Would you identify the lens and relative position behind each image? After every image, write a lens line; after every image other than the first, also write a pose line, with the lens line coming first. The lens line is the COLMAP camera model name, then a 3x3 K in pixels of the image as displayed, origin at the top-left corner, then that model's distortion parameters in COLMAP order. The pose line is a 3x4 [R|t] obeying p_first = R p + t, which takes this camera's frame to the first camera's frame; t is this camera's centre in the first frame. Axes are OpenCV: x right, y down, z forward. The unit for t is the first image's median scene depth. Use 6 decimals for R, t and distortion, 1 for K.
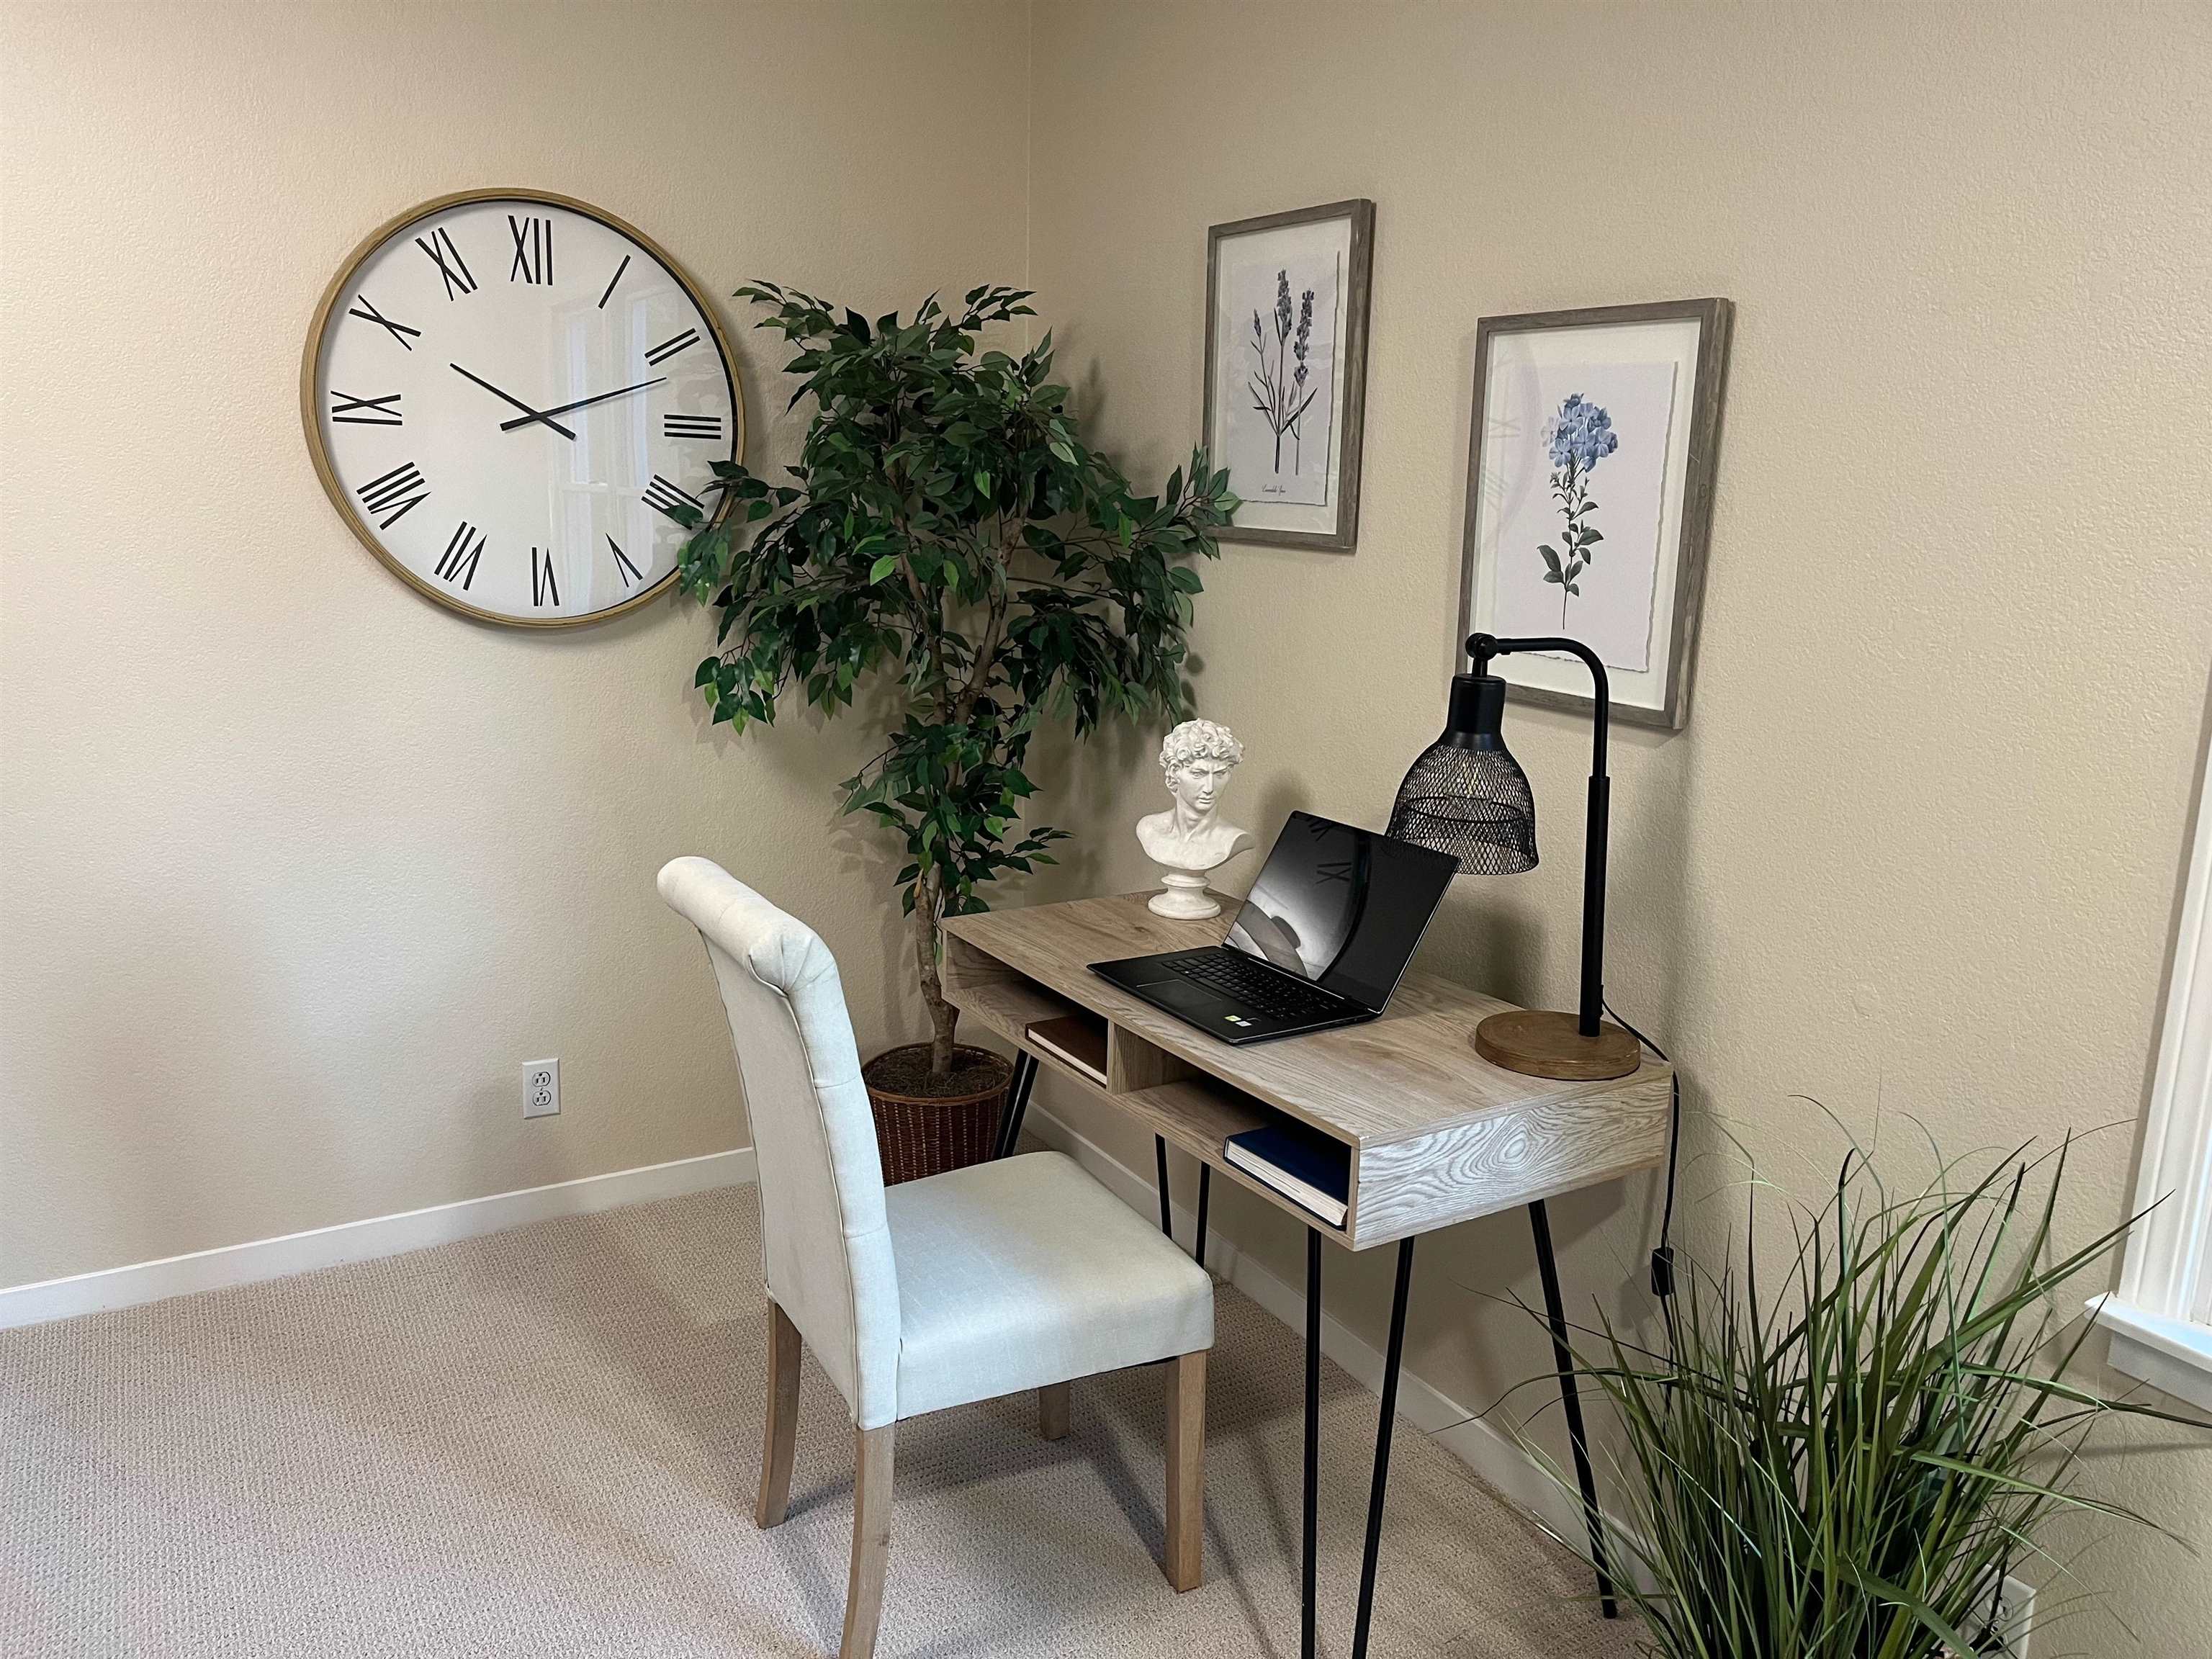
lens RADIAL K [[1657.7, 0, 1087.2], [0, 1657.7, 840.0], [0, 0, 1]] dist [0.060551, -0.087612]
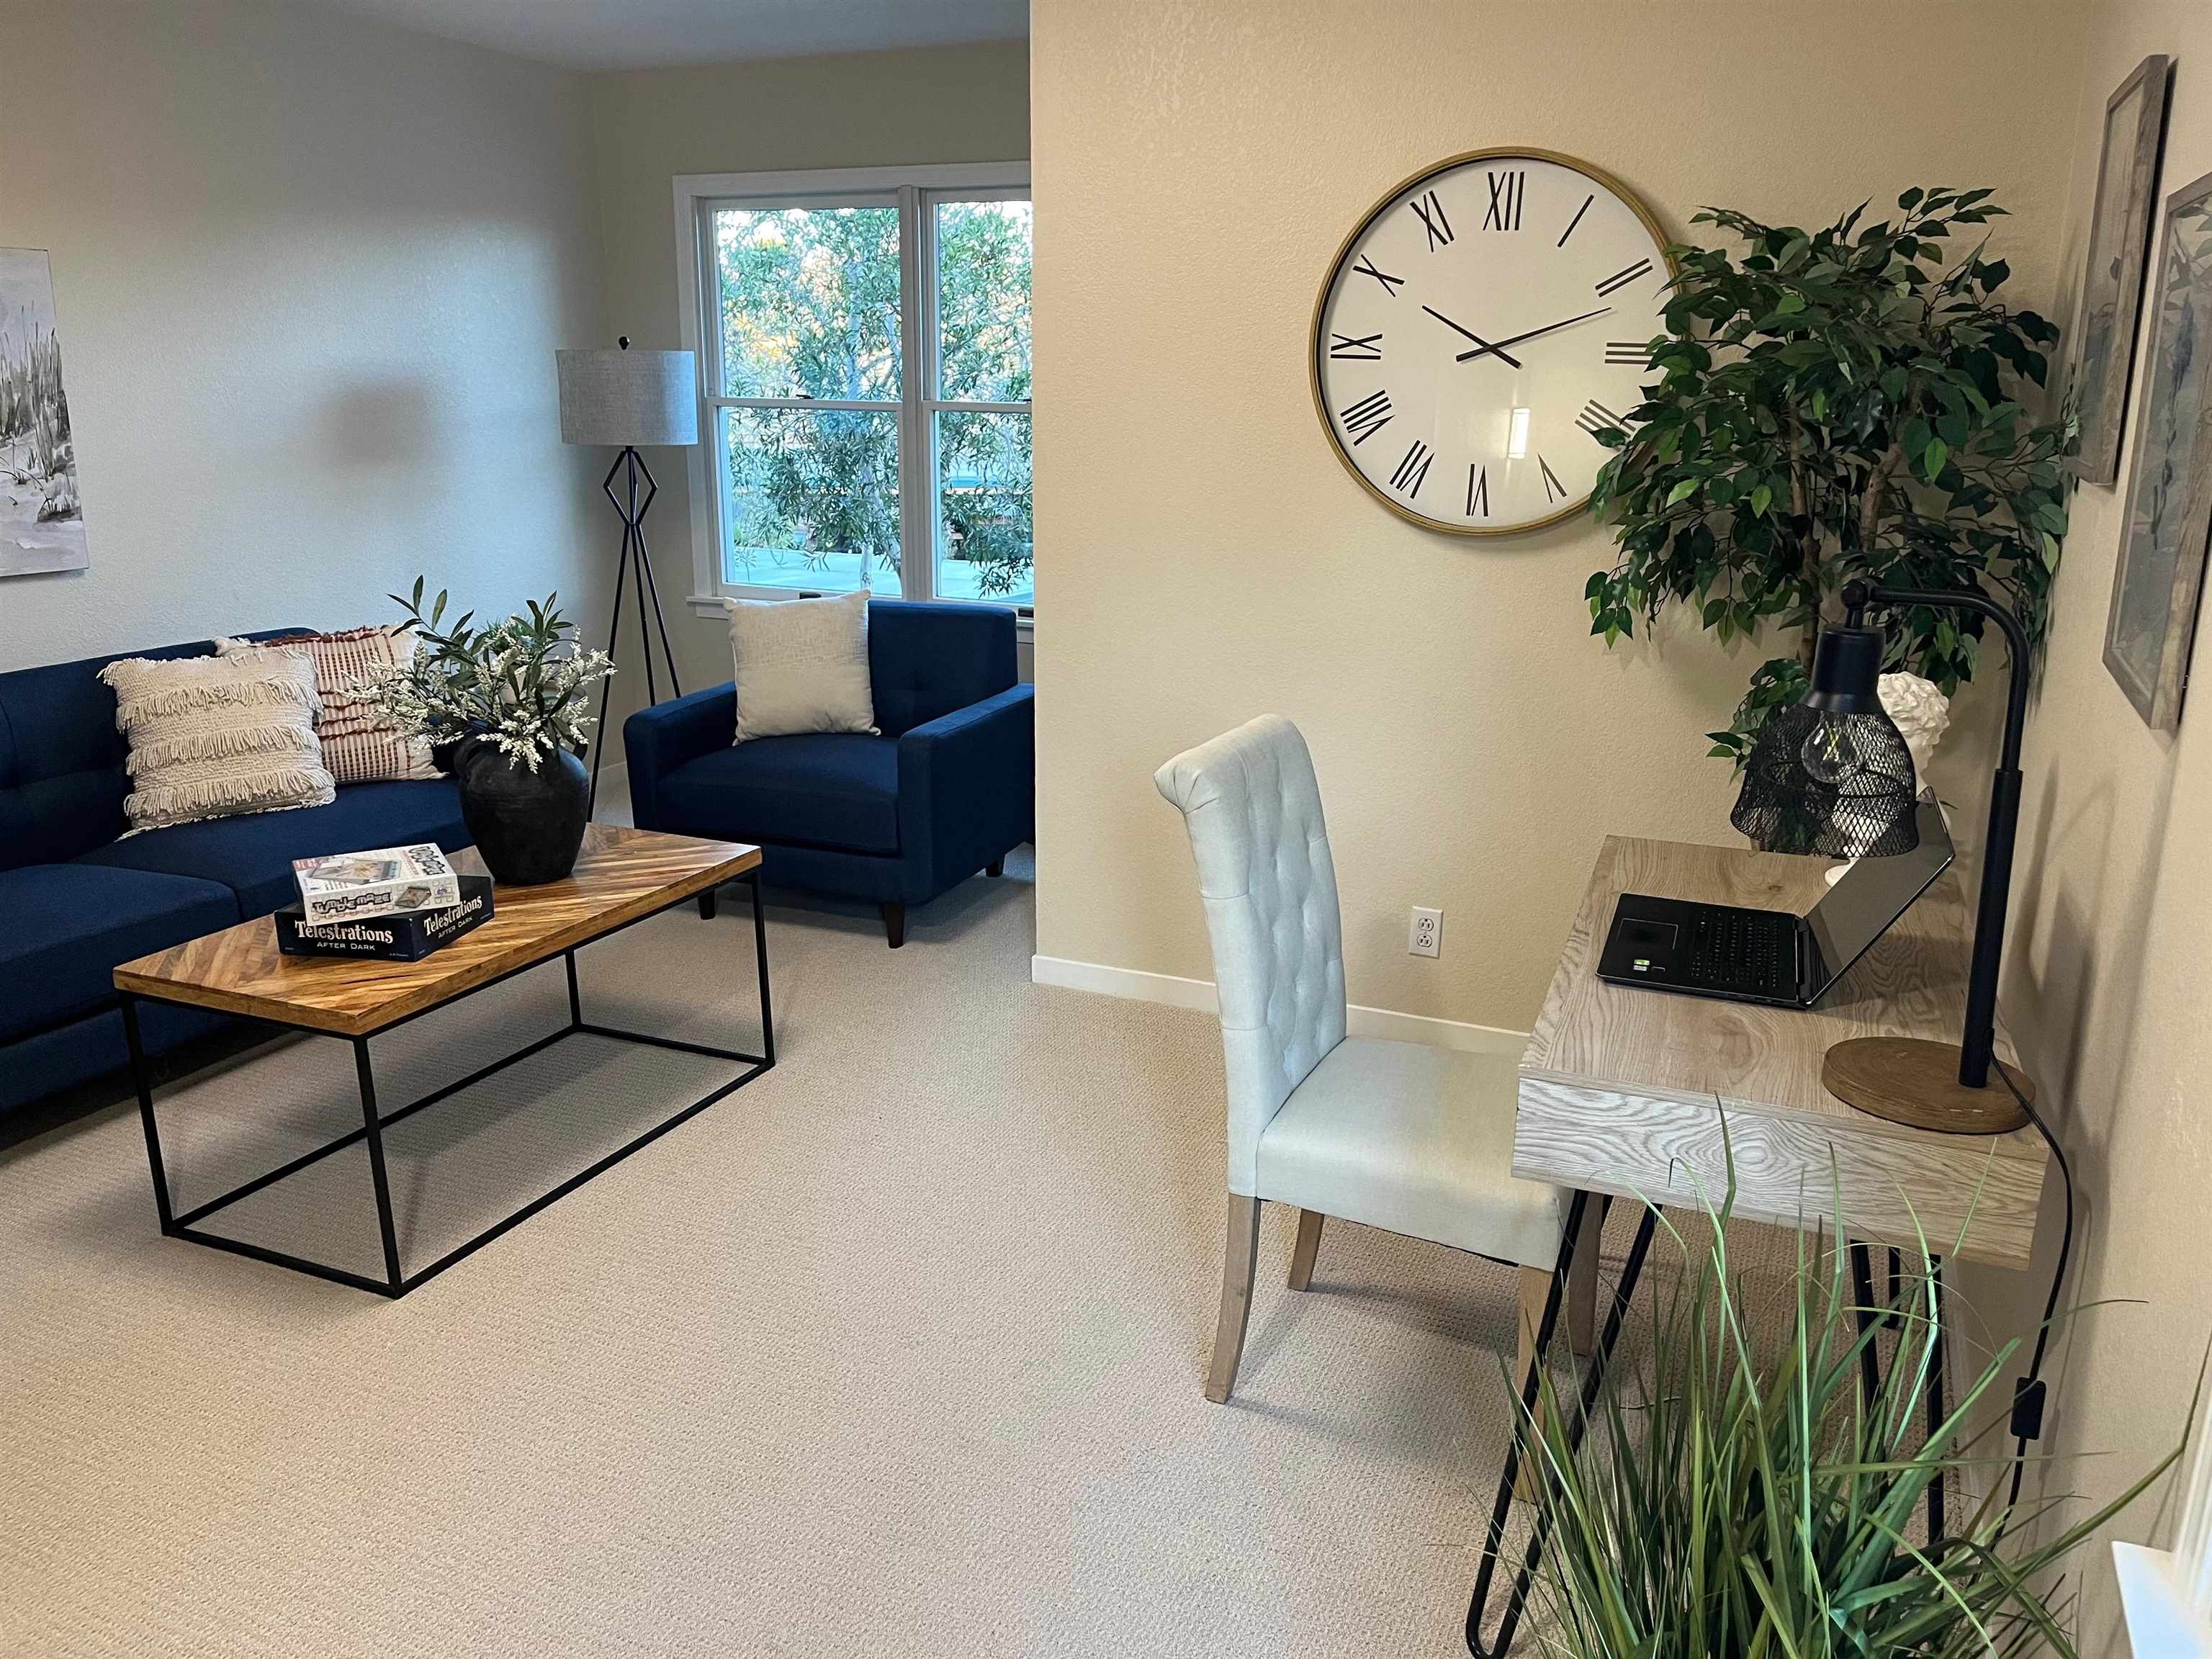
lens RADIAL K [[1657.7, 0, 1091.1], [0, 1657.7, 816.7], [0, 0, 1]] dist [0.060551, -0.087612]
pose [[0.595039, 0.192807, -0.780227, 0.469217], [-0.173304, 0.978741, 0.109693, -0.018569], [0.784789, 0.069945, 0.615803, 0.108610]]
